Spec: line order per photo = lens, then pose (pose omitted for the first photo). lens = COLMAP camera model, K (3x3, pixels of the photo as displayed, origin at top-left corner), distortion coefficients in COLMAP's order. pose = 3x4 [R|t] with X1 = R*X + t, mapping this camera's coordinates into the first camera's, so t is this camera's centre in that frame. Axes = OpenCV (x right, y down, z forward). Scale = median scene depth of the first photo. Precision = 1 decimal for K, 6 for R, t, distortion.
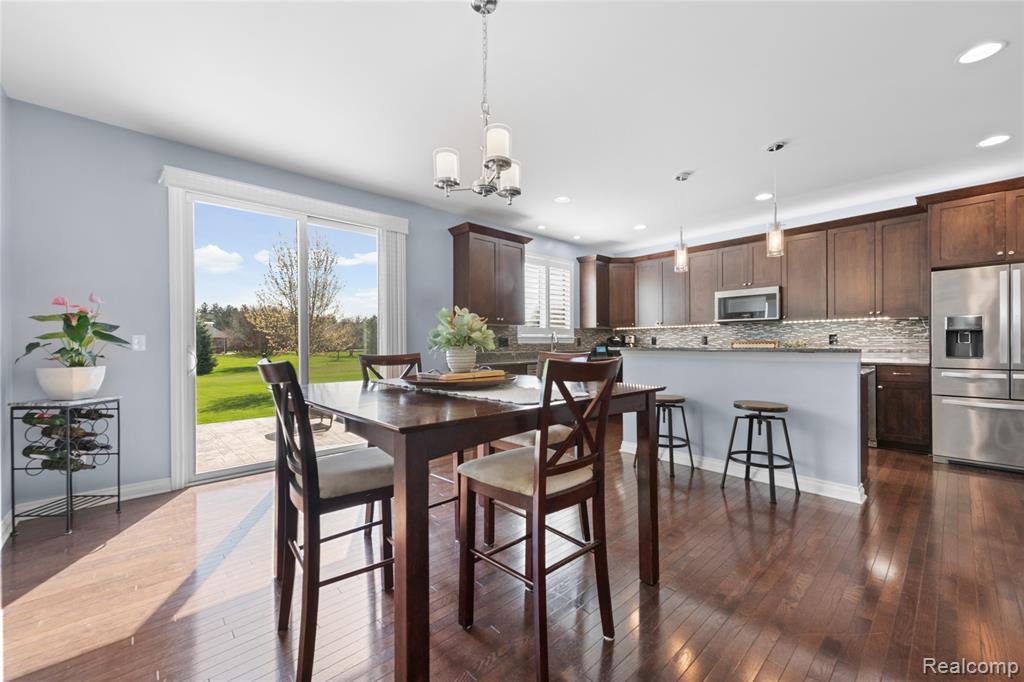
lens RADIAL K [[401.4, 0, 503.1], [0, 401.4, 344.0], [0, 0, 1]] dist [0.006218, -0.002073]
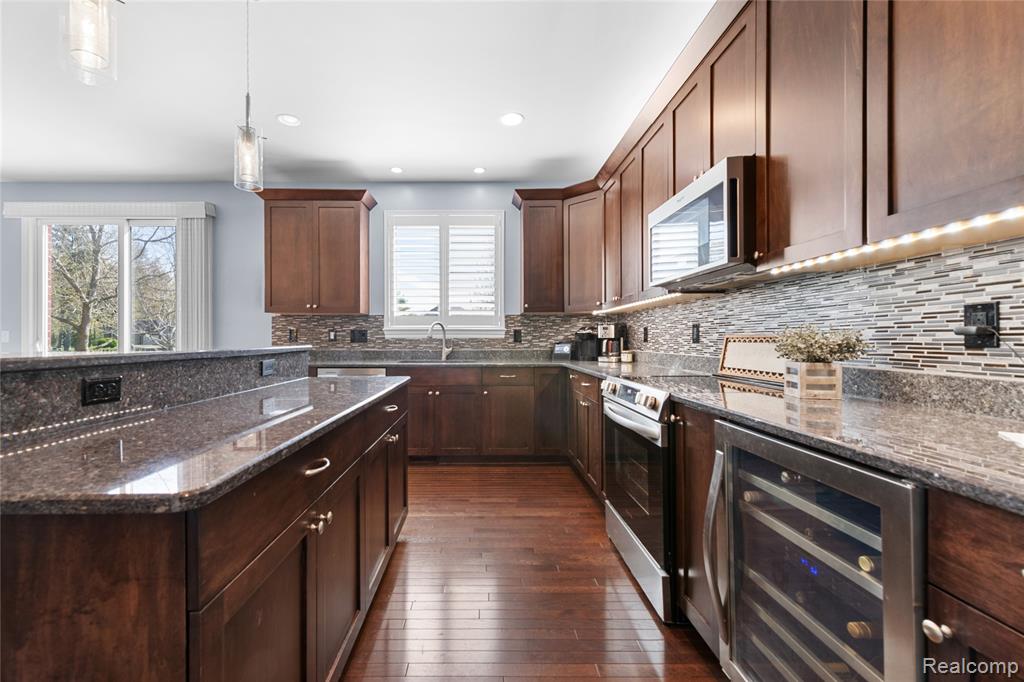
lens RADIAL K [[401.4, 0, 503.2], [0, 401.4, 340.8], [0, 0, 1]] dist [0.006218, -0.002073]
pose [[0.752151, 0.008122, -0.658941, 0.769729], [-0.003747, 0.999961, 0.008048, -0.003843], [0.658980, -0.003584, 0.752151, 0.665443]]
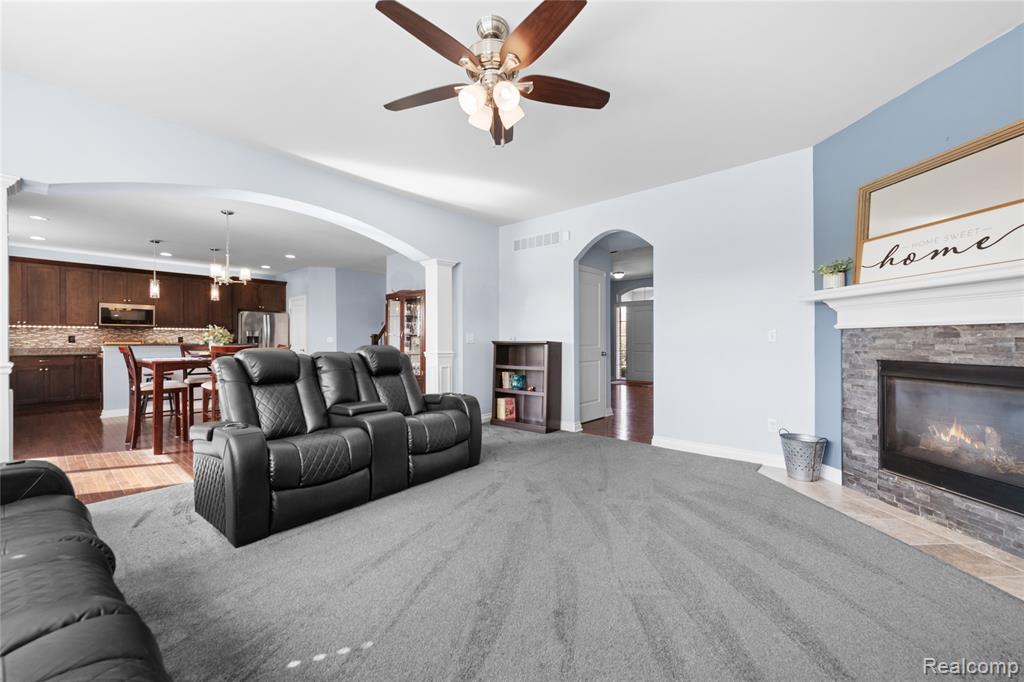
lens RADIAL K [[401.4, 0, 521.3], [0, 401.4, 338.7], [0, 0, 1]] dist [0.006218, -0.002073]
pose [[-0.136039, 0.013332, 0.990614, -1.074578], [-0.000495, 0.999908, -0.013525, 0.006181], [-0.990703, -0.002330, -0.136020, -0.208752]]
